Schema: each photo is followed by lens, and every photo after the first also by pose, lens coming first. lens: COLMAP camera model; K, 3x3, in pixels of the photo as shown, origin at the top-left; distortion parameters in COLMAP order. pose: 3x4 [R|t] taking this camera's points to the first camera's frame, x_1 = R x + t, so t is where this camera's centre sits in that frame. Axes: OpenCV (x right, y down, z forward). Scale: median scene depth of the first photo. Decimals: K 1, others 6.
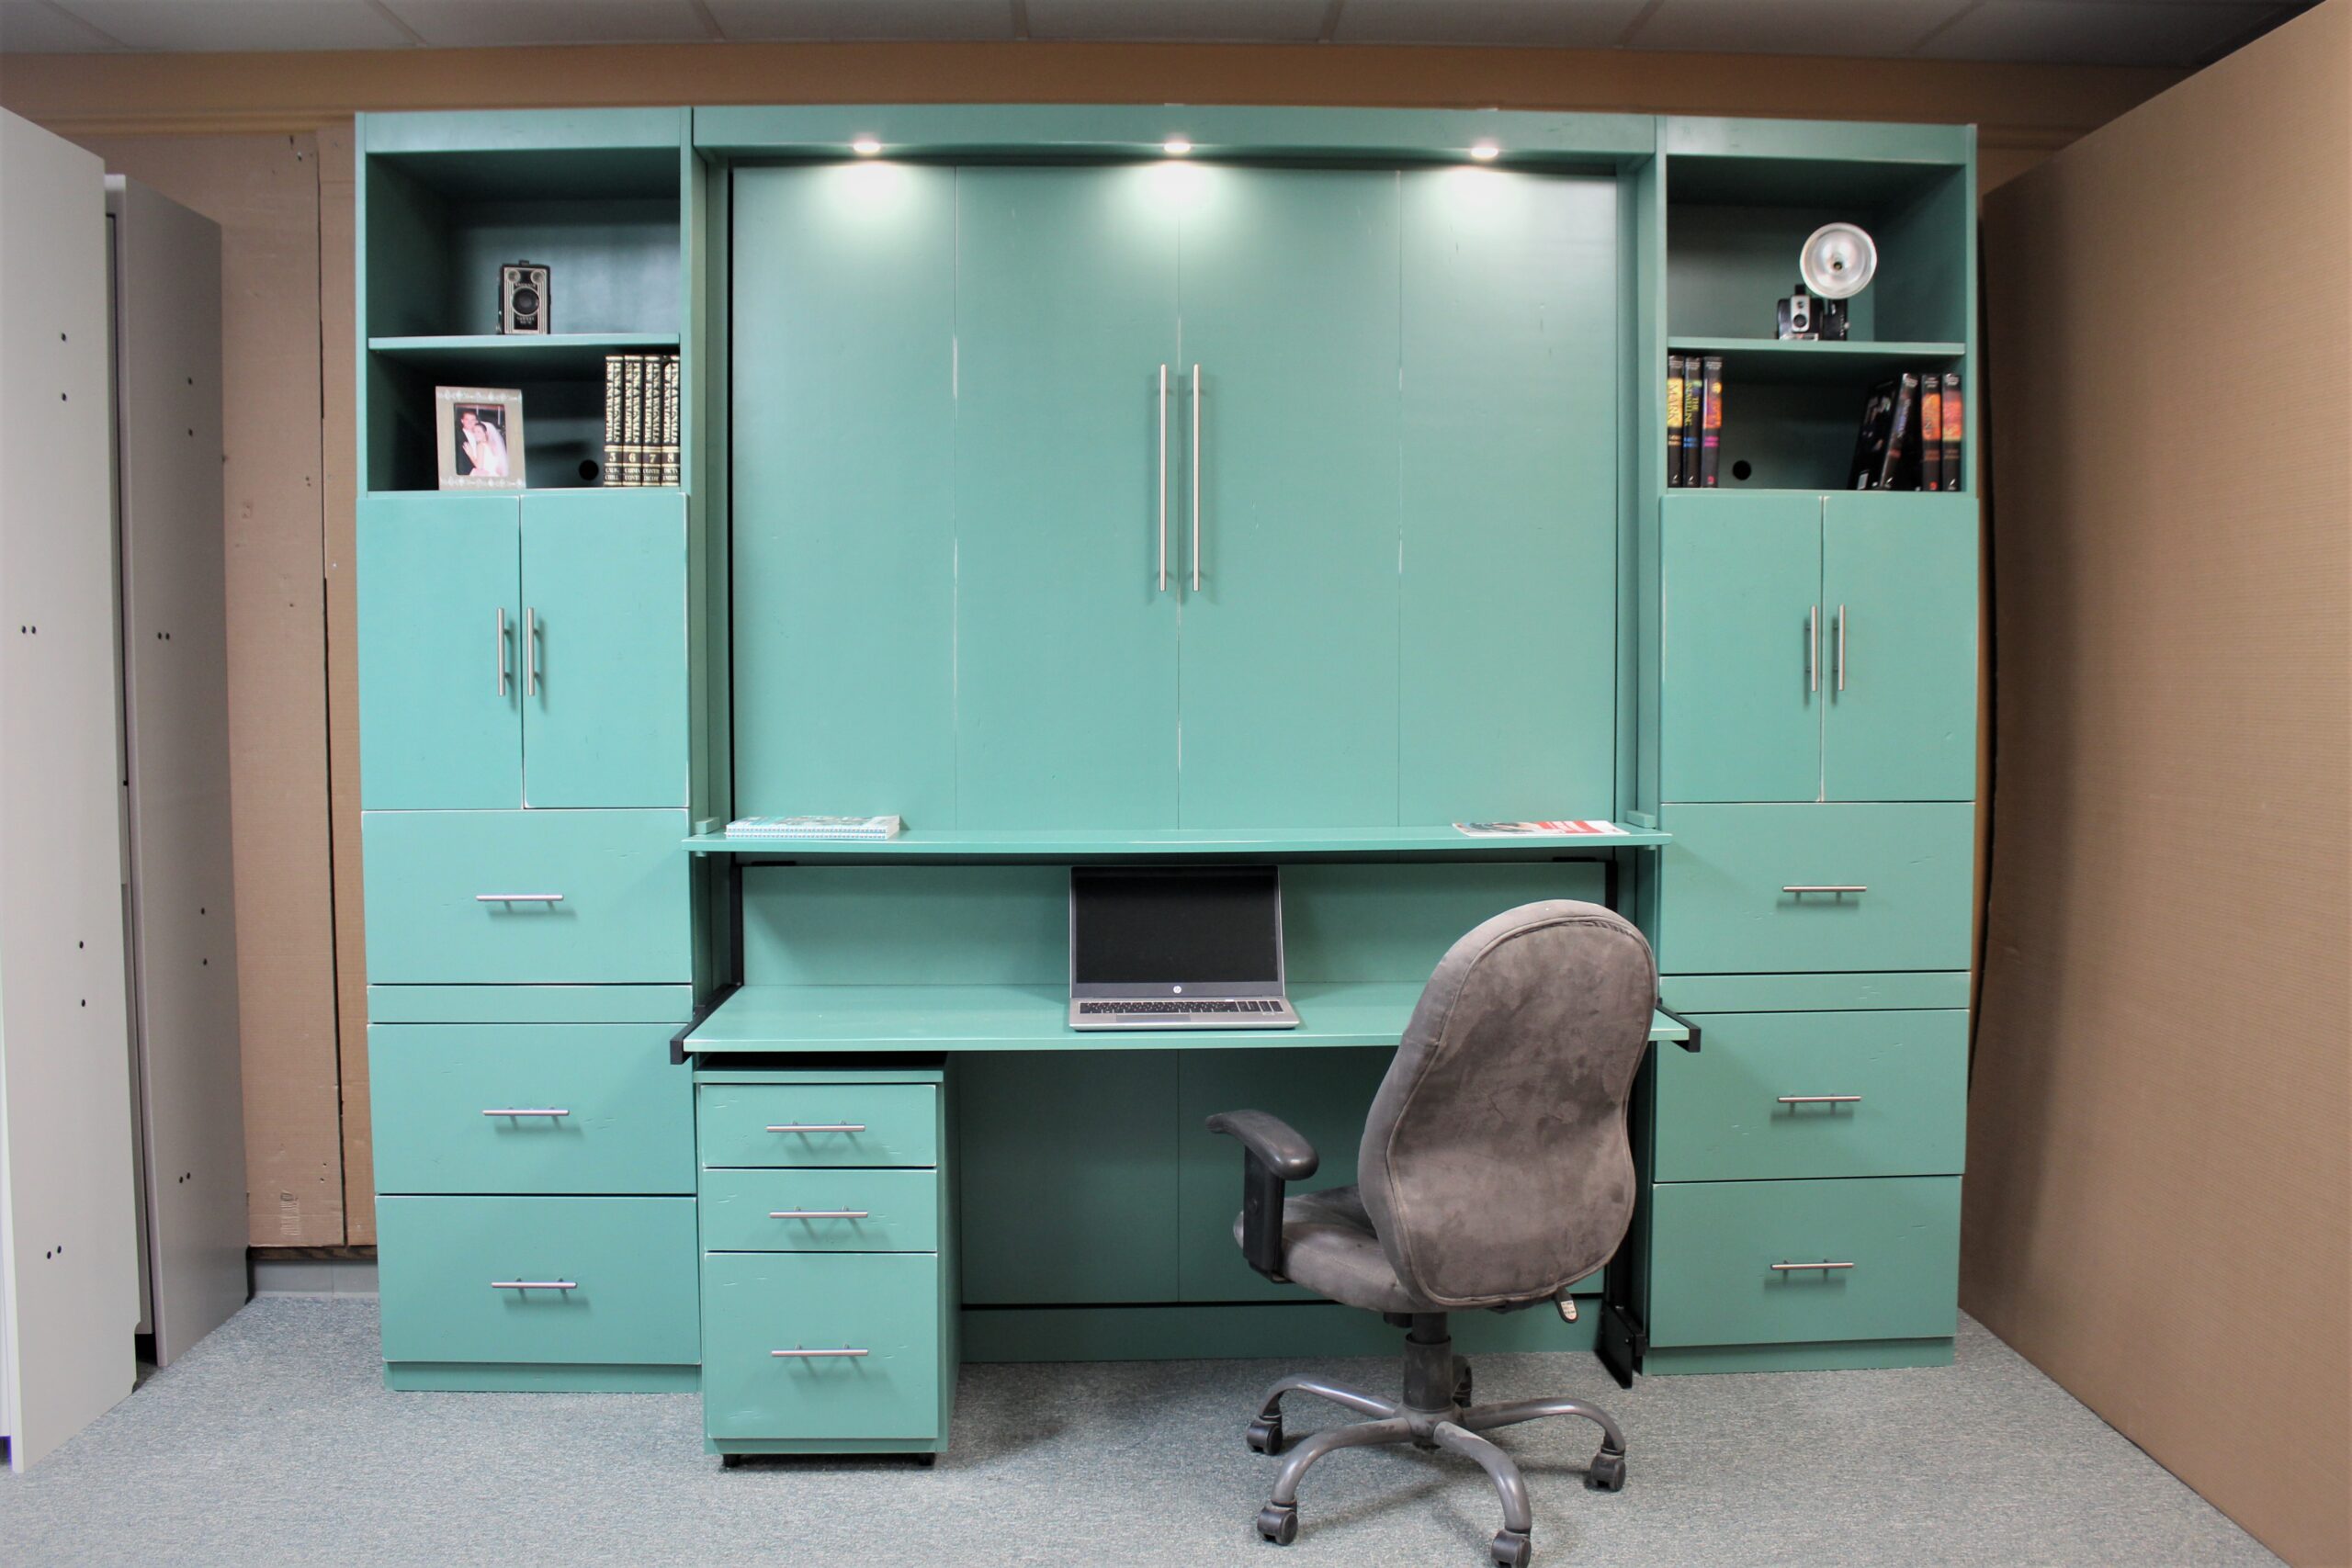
lens RADIAL K [[1961.9, 0, 1176.0], [0, 1961.9, 784.0], [0, 0, 1]] dist [-0.177571, 0.170487]
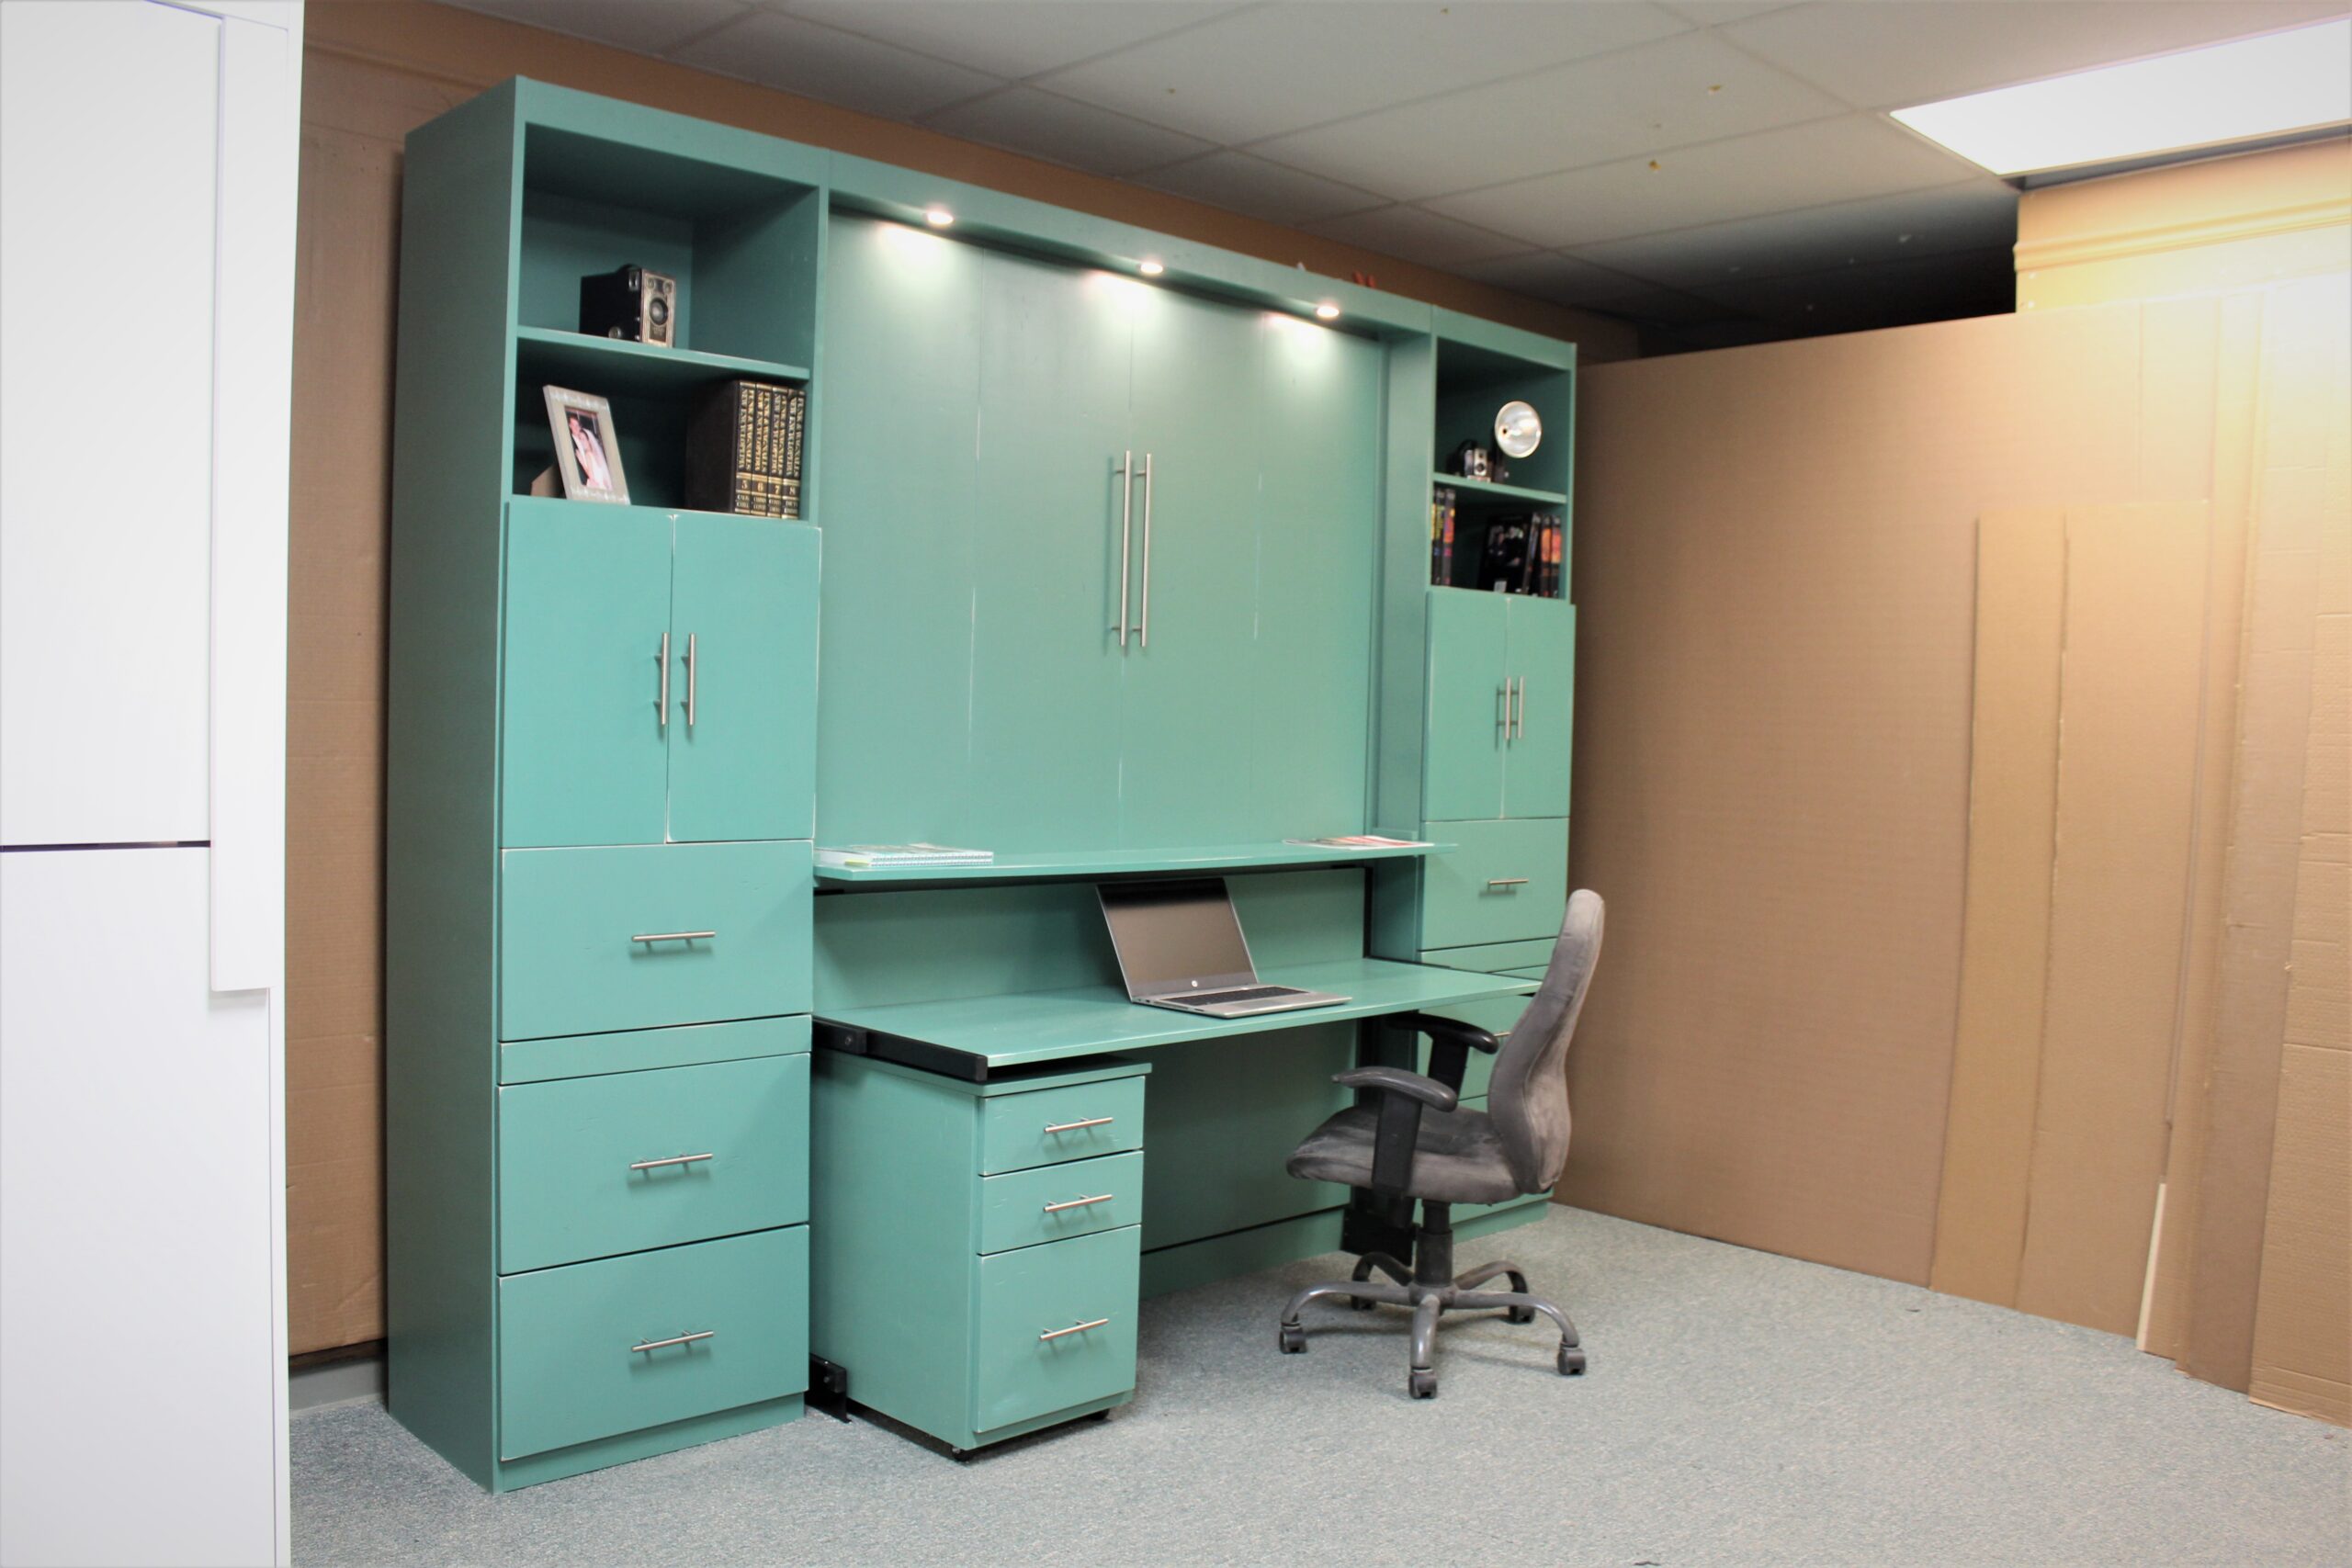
lens RADIAL K [[1961.9, 0, 1176.0], [0, 1961.9, 784.0], [0, 0, 1]] dist [-0.177571, 0.170487]
pose [[0.747026, -0.000349, 0.664795, -0.774373], [0.009269, 0.999908, -0.009891, -0.004402], [-0.664731, 0.013550, 0.746960, 0.112501]]
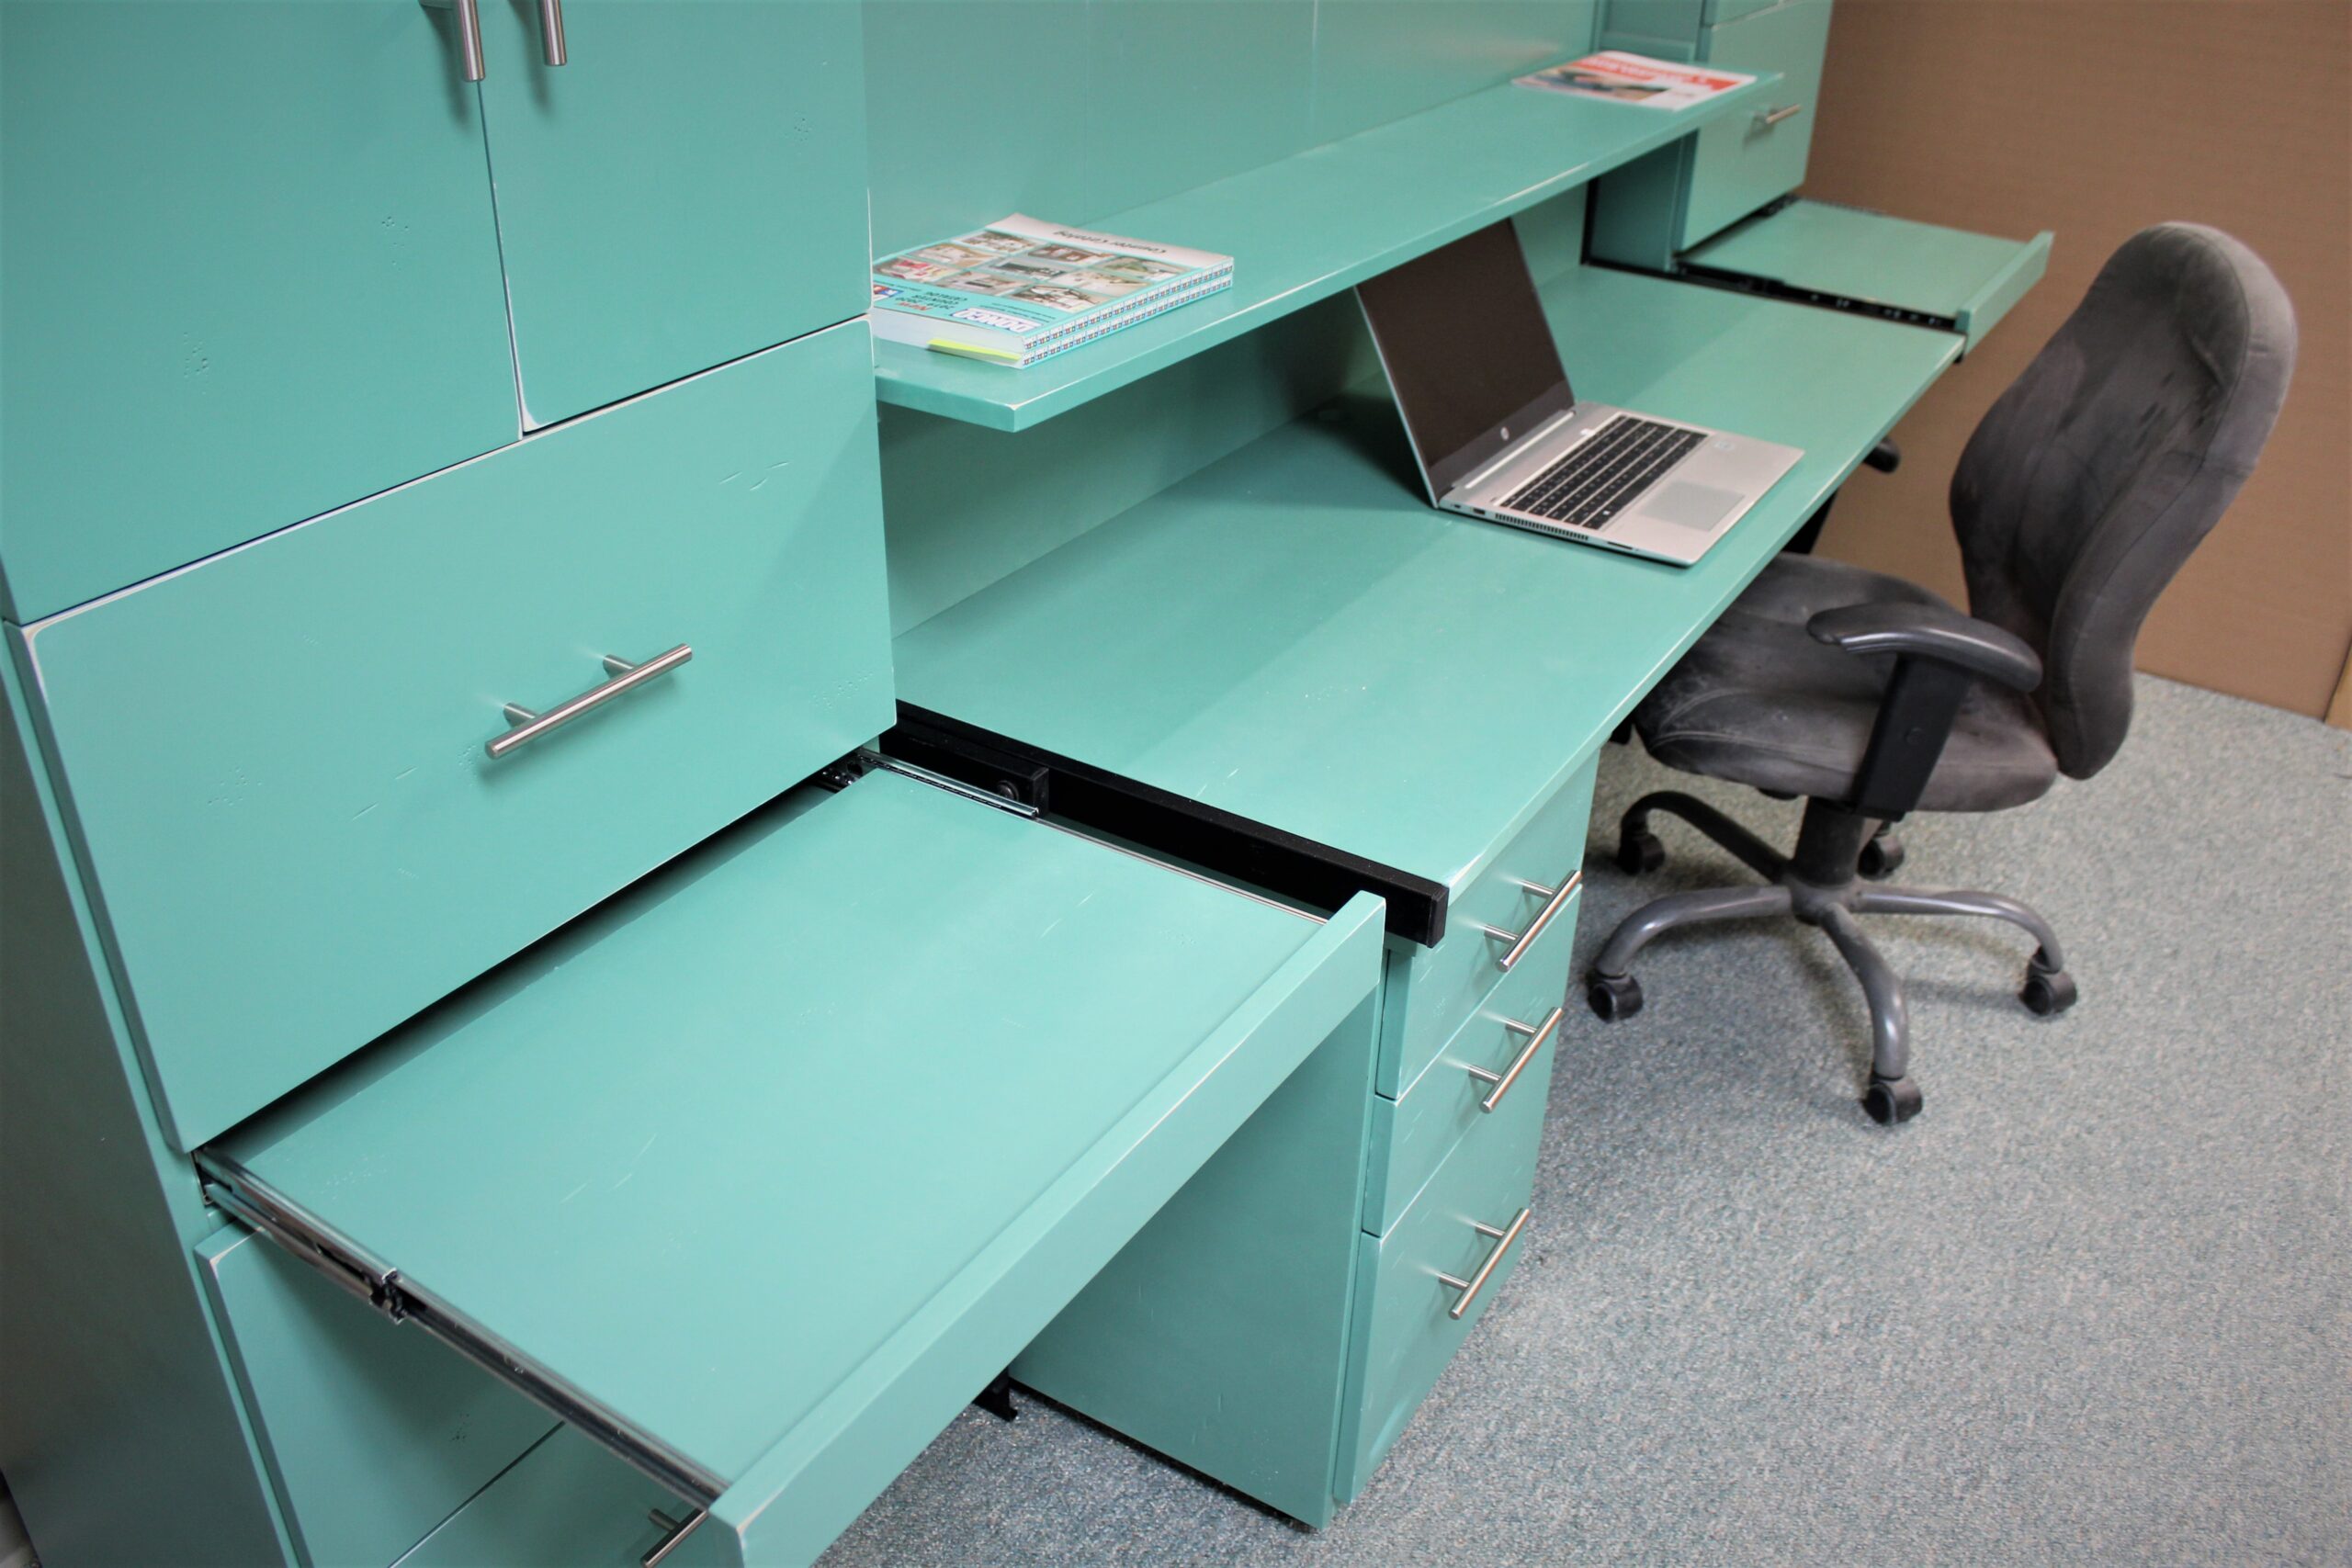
lens RADIAL K [[1961.9, 0, 1176.0], [0, 1961.9, 784.0], [0, 0, 1]] dist [-0.177571, 0.170487]
pose [[0.570600, -0.394597, 0.720214, -0.515683], [0.022225, 0.884095, 0.466778, -0.079136], [-0.820927, -0.250336, 0.513235, 0.725805]]
